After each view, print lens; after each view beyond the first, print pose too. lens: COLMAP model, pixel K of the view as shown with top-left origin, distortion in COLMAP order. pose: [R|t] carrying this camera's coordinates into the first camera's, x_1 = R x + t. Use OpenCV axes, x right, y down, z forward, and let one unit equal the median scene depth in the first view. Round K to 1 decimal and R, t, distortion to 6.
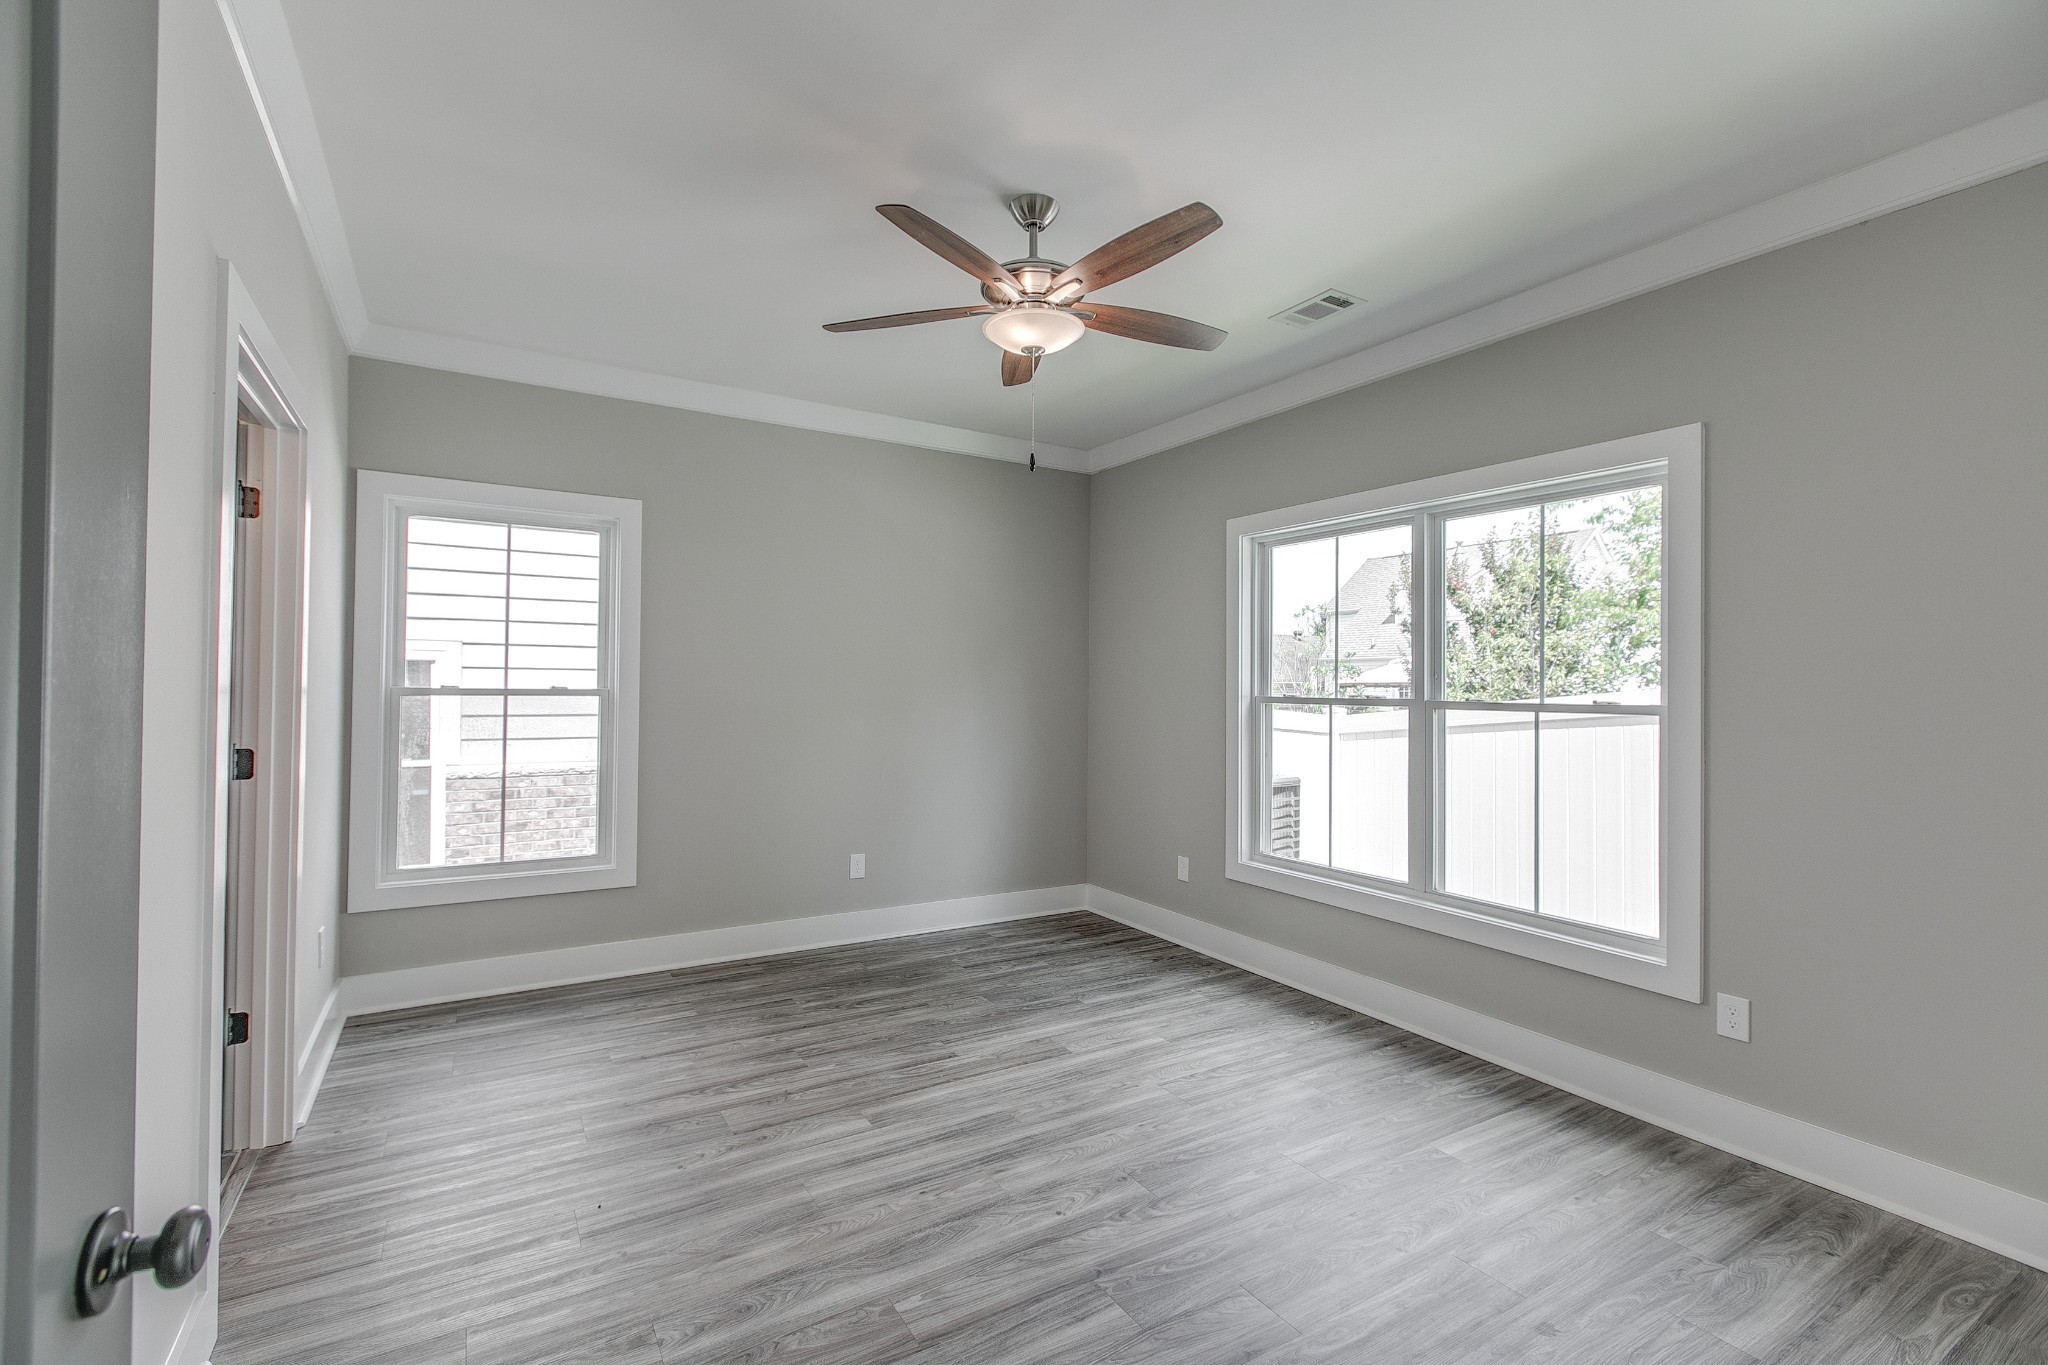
lens RADIAL K [[900.8, 0, 1023.2], [0, 900.8, 677.8], [0, 0, 1]] dist [0.000067, -0.001252]
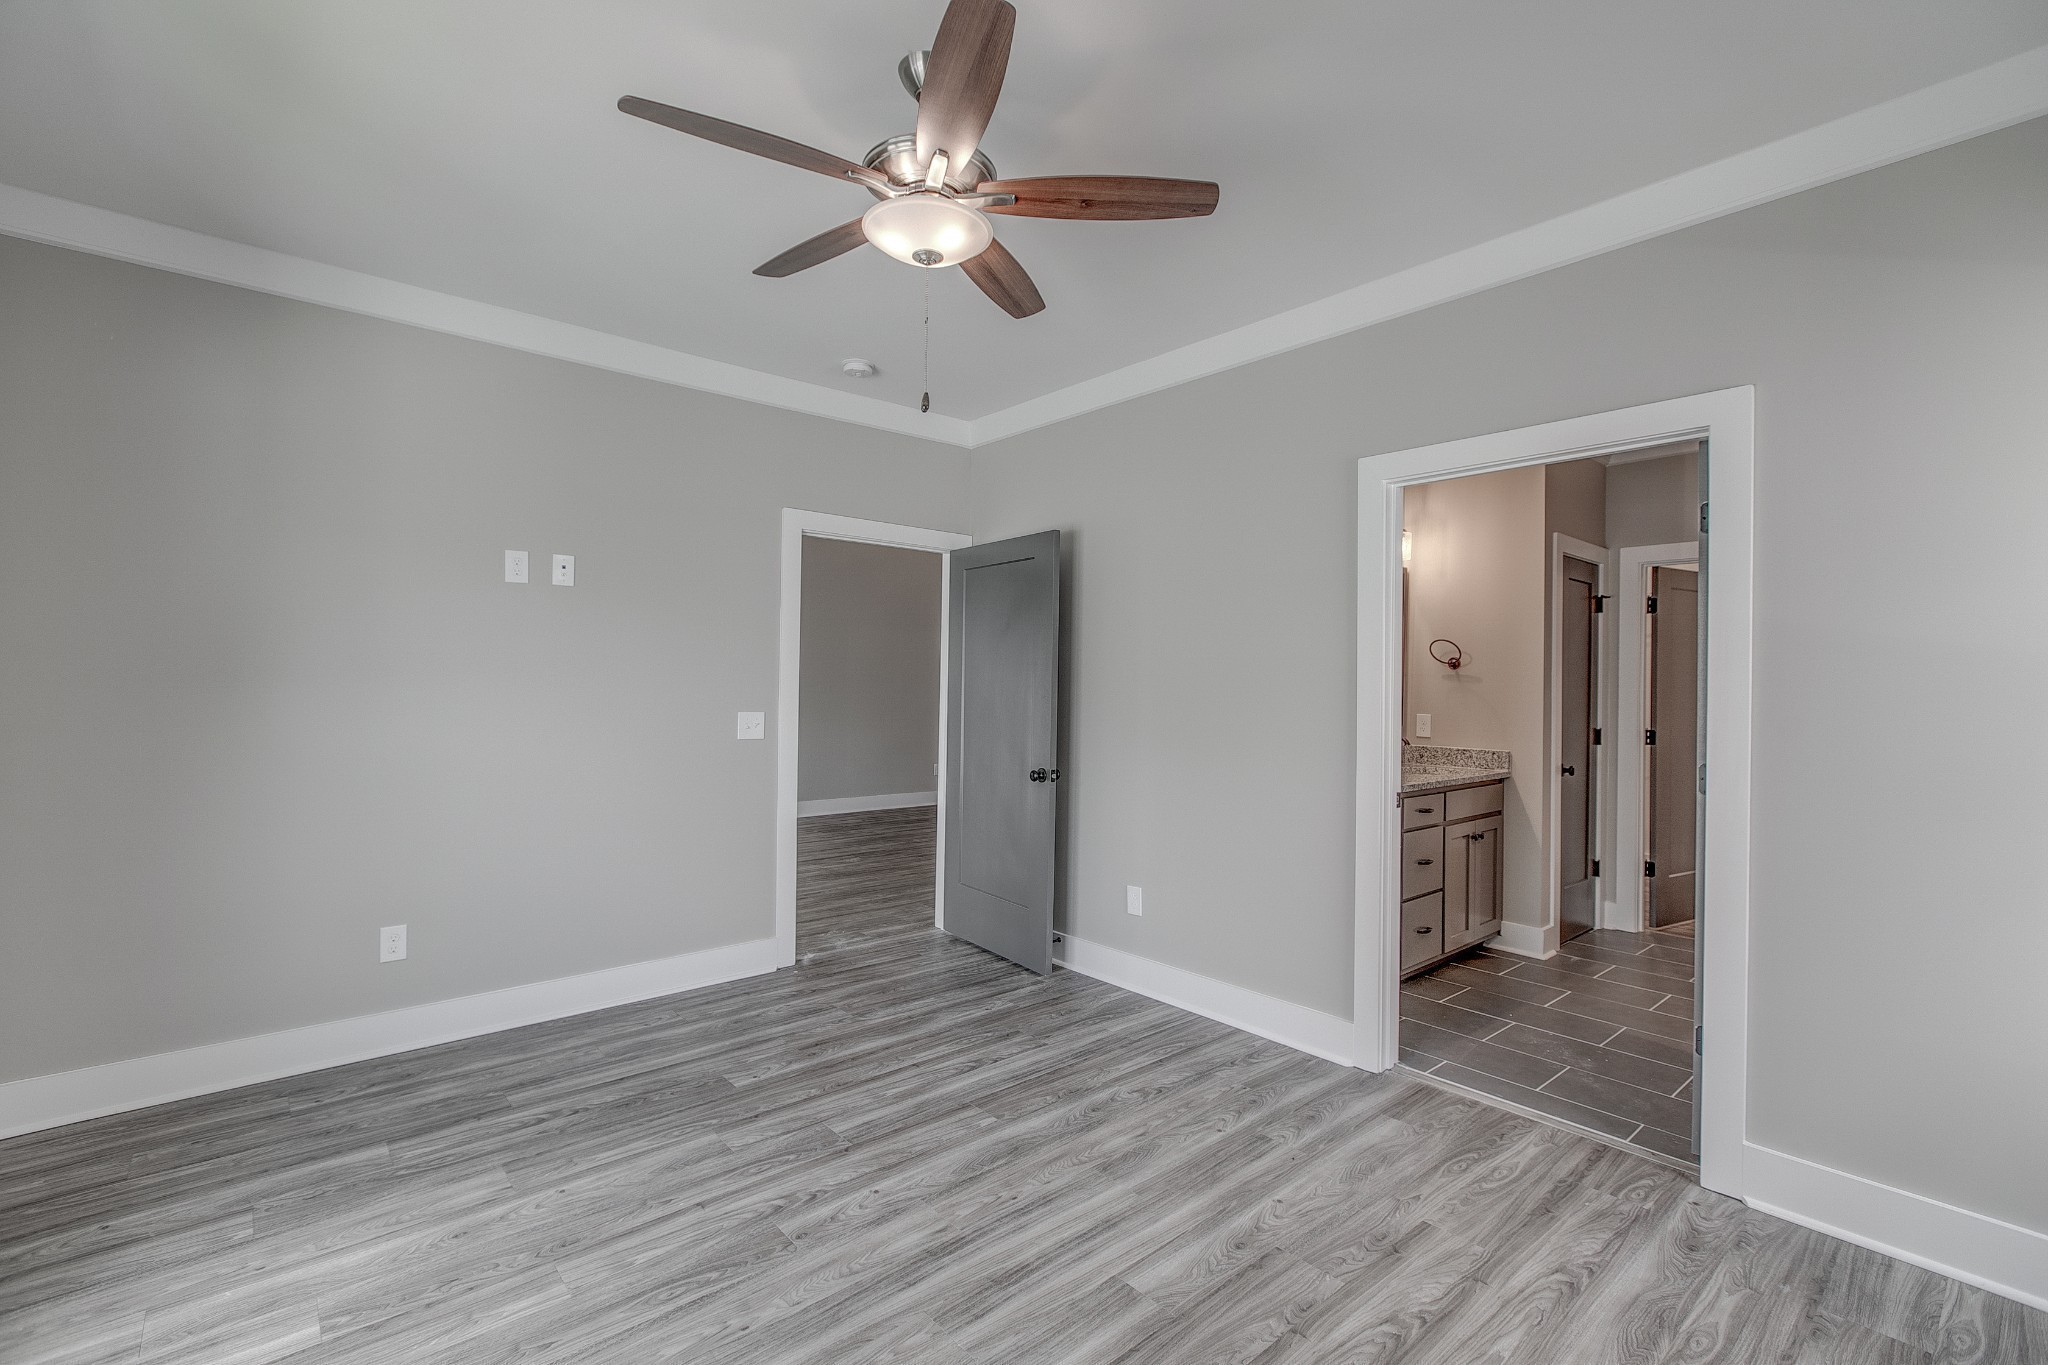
lens RADIAL K [[900.8, 0, 1023.2], [0, 900.8, 677.8], [0, 0, 1]] dist [0.000067, -0.001252]
pose [[-0.985848, -0.024205, -0.165882, 0.057444], [-0.021335, 0.999591, -0.019058, 0.019471], [0.166276, -0.015249, -0.985961, 1.997928]]
